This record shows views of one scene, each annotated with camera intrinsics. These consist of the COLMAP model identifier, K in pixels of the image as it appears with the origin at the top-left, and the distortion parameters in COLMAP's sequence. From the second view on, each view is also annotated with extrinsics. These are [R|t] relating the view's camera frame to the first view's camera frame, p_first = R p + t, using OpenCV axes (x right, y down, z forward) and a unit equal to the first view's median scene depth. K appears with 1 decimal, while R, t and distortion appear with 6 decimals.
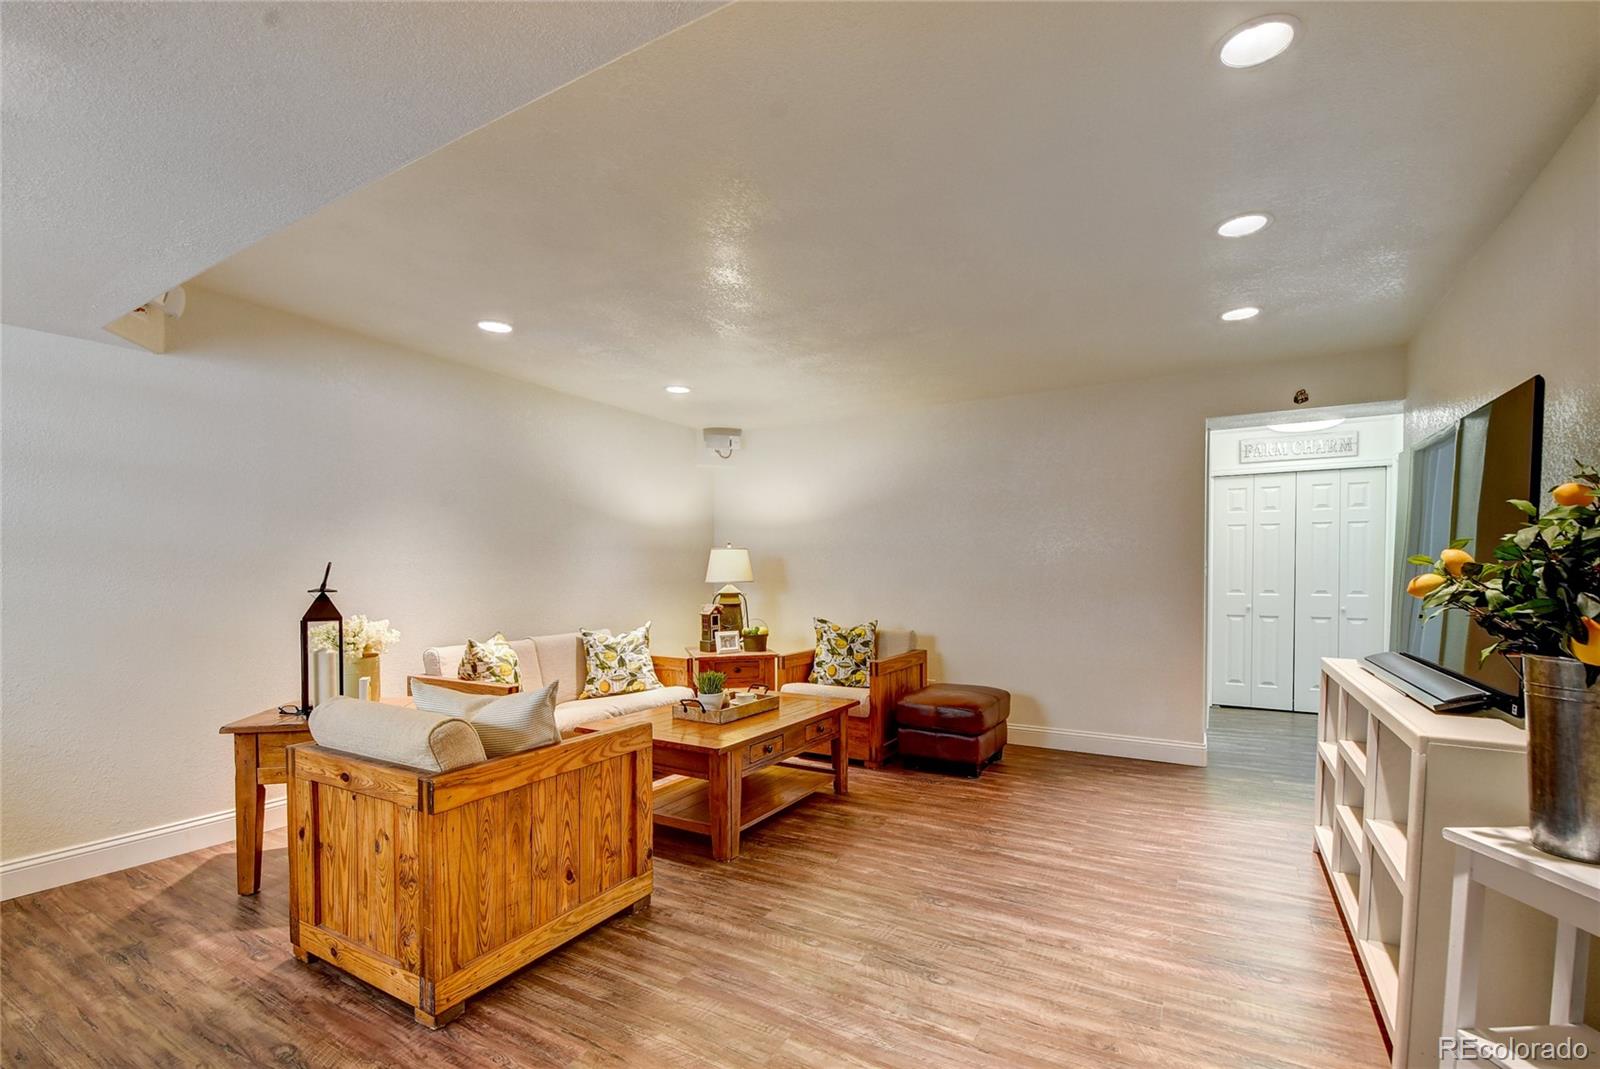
lens RADIAL K [[710.7, 0, 809.8], [0, 710.7, 586.1], [0, 0, 1]] dist [0.021878, -0.026490]
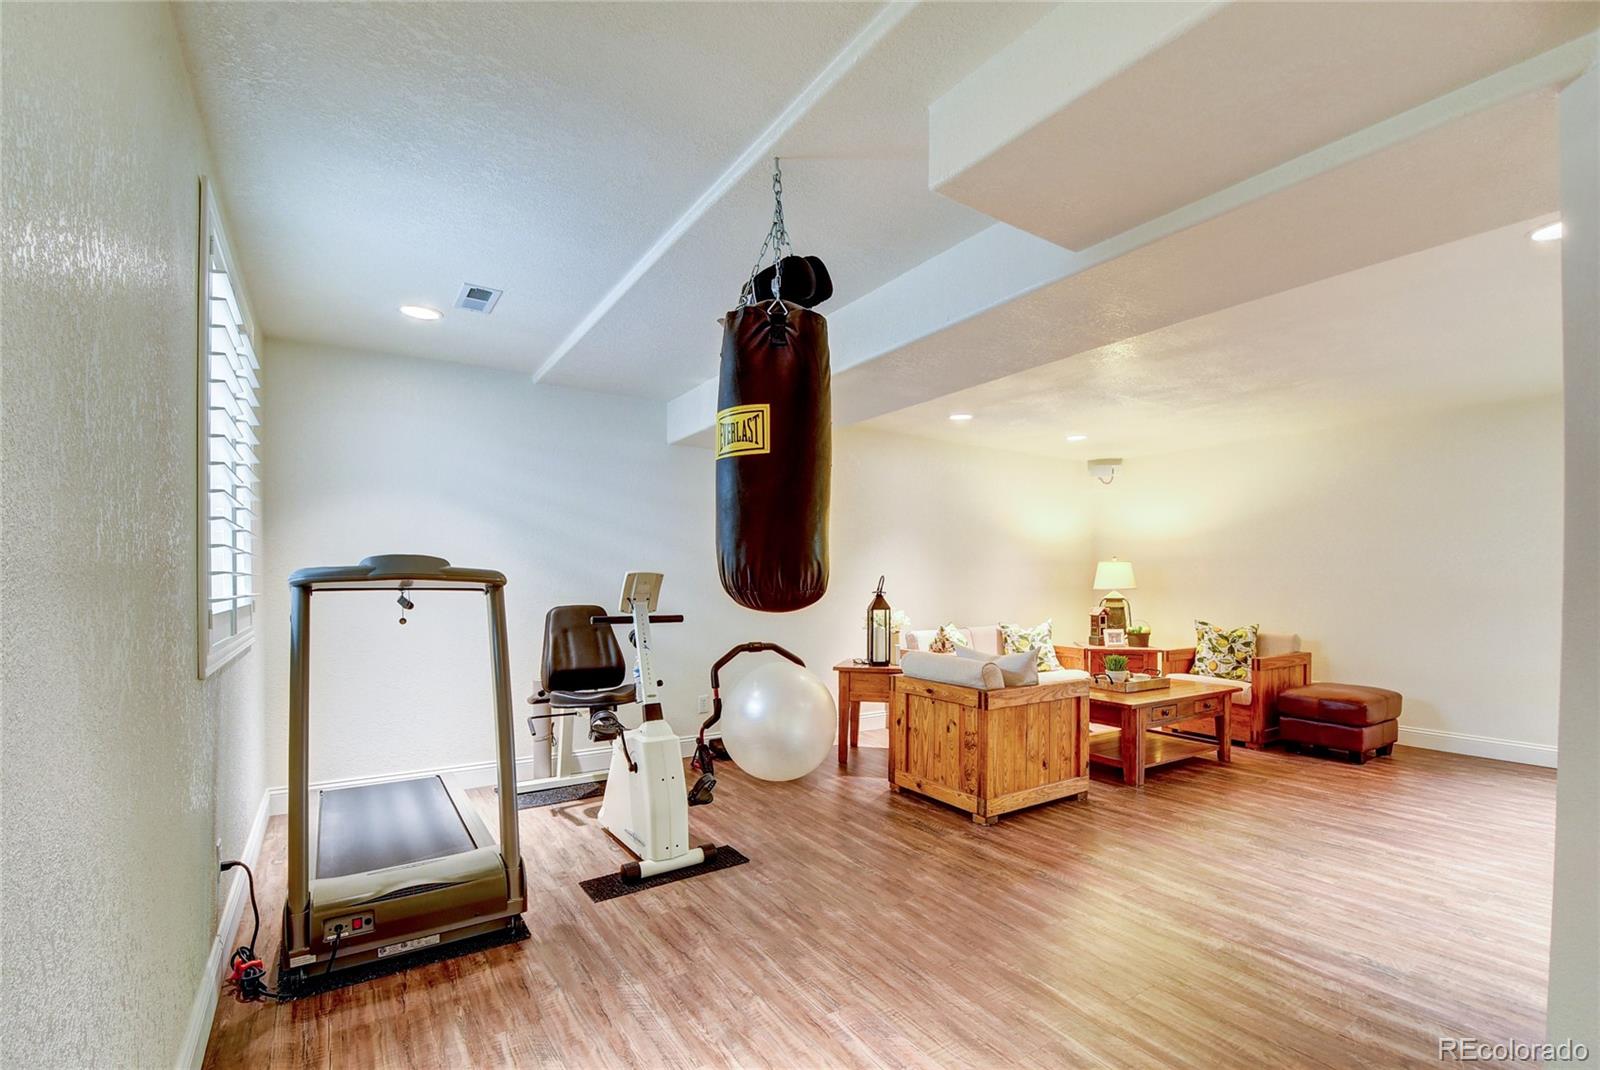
lens RADIAL K [[710.7, 0, 809.8], [0, 710.7, 586.6], [0, 0, 1]] dist [0.021878, -0.026490]
pose [[0.895763, 0.009240, -0.444435, -0.054513], [-0.011972, 0.999923, -0.003342, 0.000613], [0.444370, 0.008315, 0.895805, -0.448340]]
